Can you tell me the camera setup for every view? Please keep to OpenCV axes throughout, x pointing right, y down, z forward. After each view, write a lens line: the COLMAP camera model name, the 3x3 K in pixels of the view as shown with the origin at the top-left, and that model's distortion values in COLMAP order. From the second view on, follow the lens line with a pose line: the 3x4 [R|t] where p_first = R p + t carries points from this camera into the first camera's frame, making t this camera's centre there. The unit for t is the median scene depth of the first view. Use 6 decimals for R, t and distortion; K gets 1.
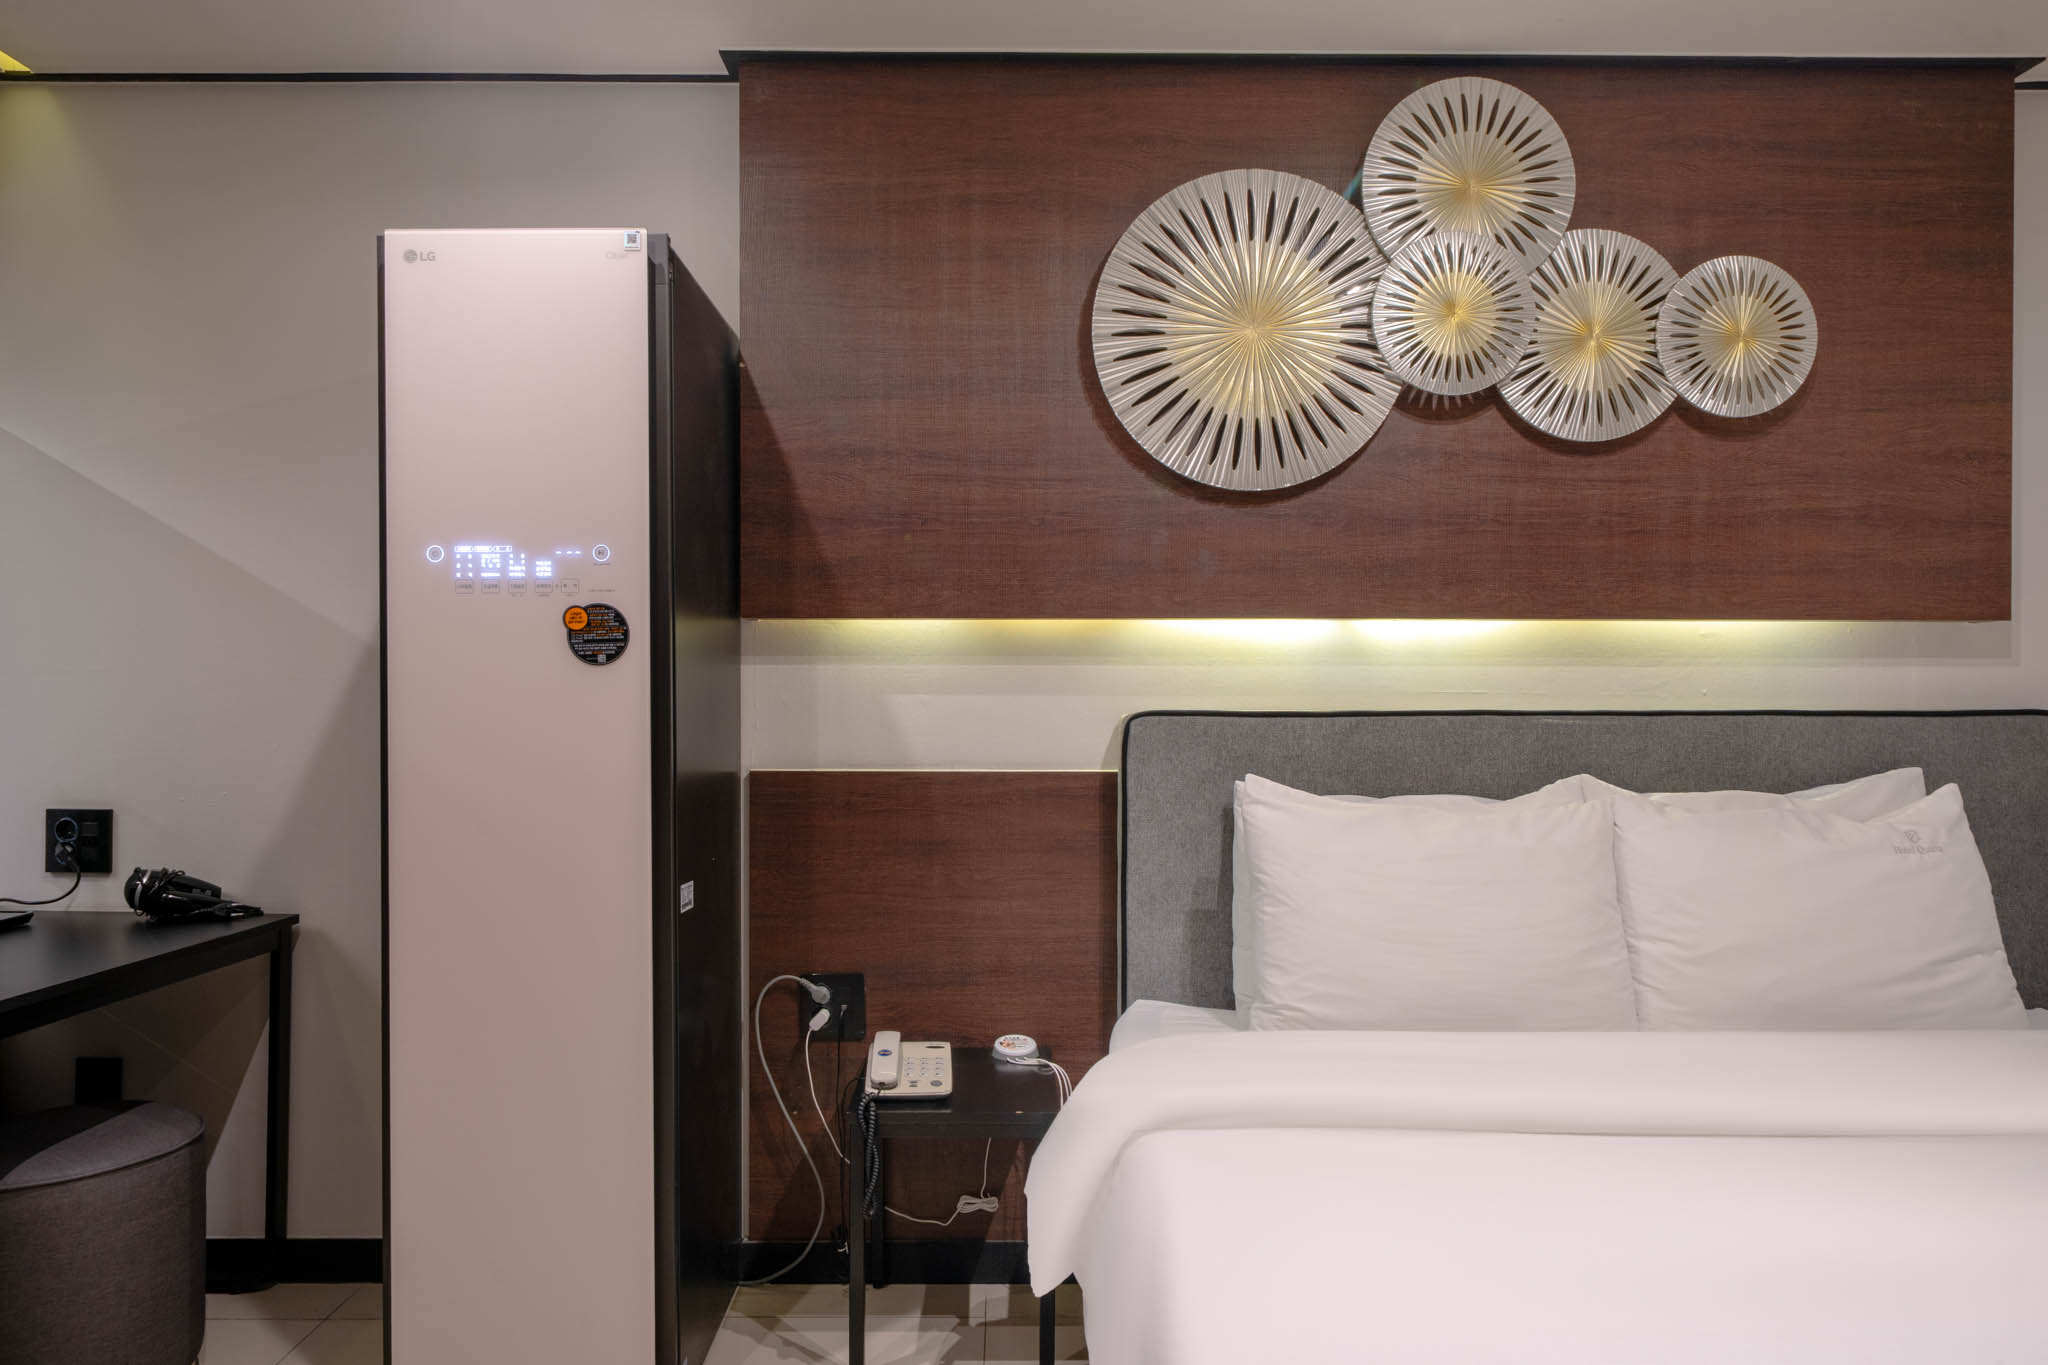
lens RADIAL K [[1355.7, 0, 1025.4], [0, 1355.7, 693.2], [0, 0, 1]] dist [0.002912, 0.002242]
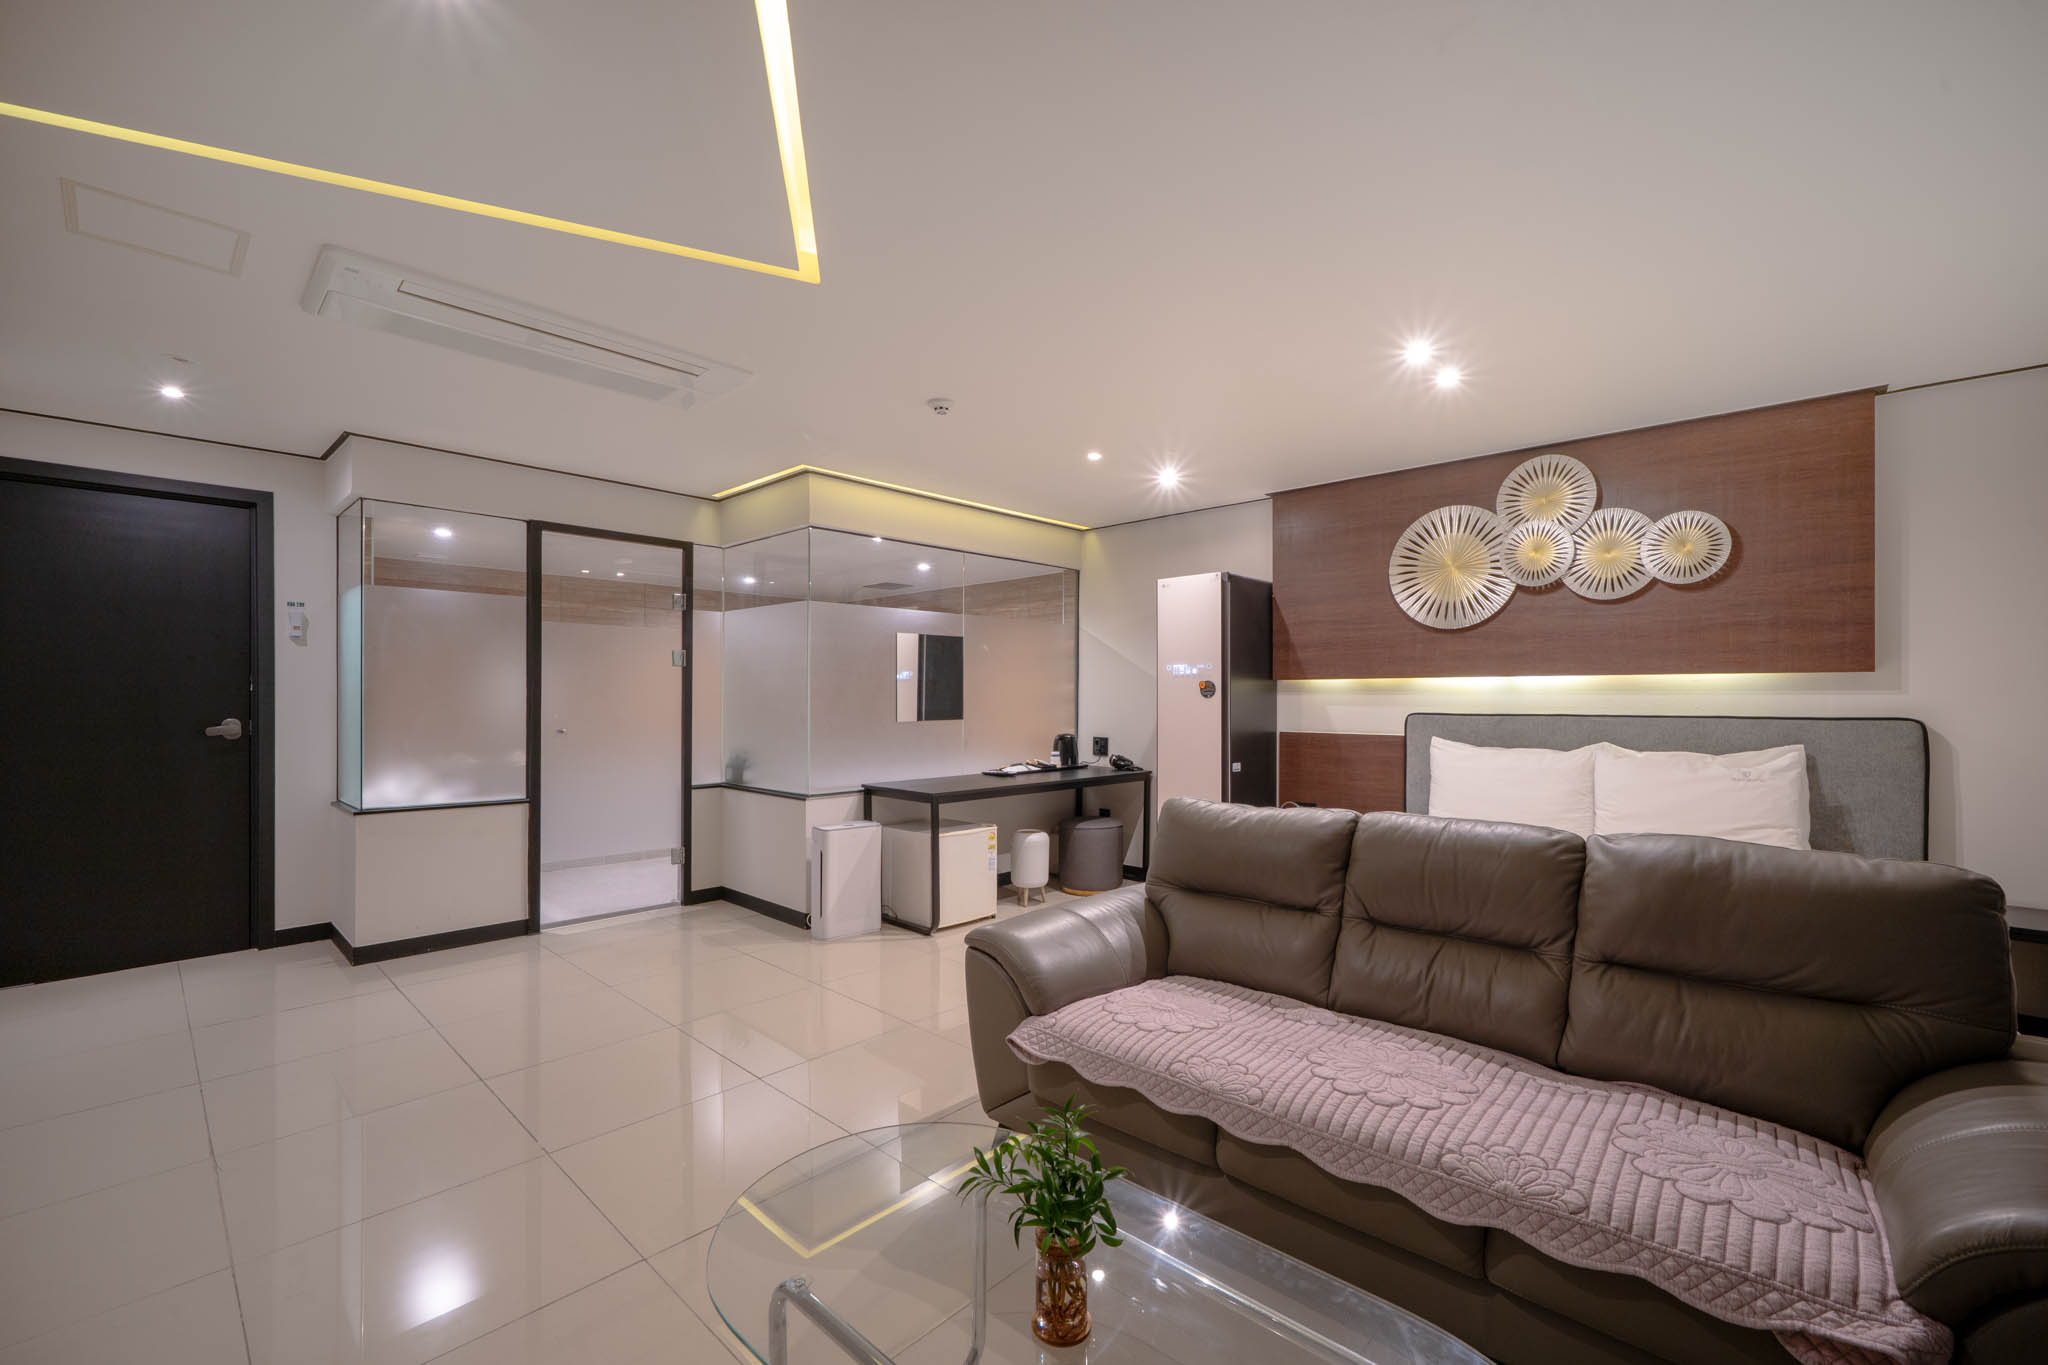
lens RADIAL K [[832.7, 0, 1027.3], [0, 832.7, 689.2], [0, 0, 1]] dist [-0.000751, -0.000074]
pose [[0.727189, -0.007838, -0.686392, 0.666044], [0.001386, 0.999950, -0.009950, -0.018362], [0.686436, 0.006284, 0.727163, -0.717846]]
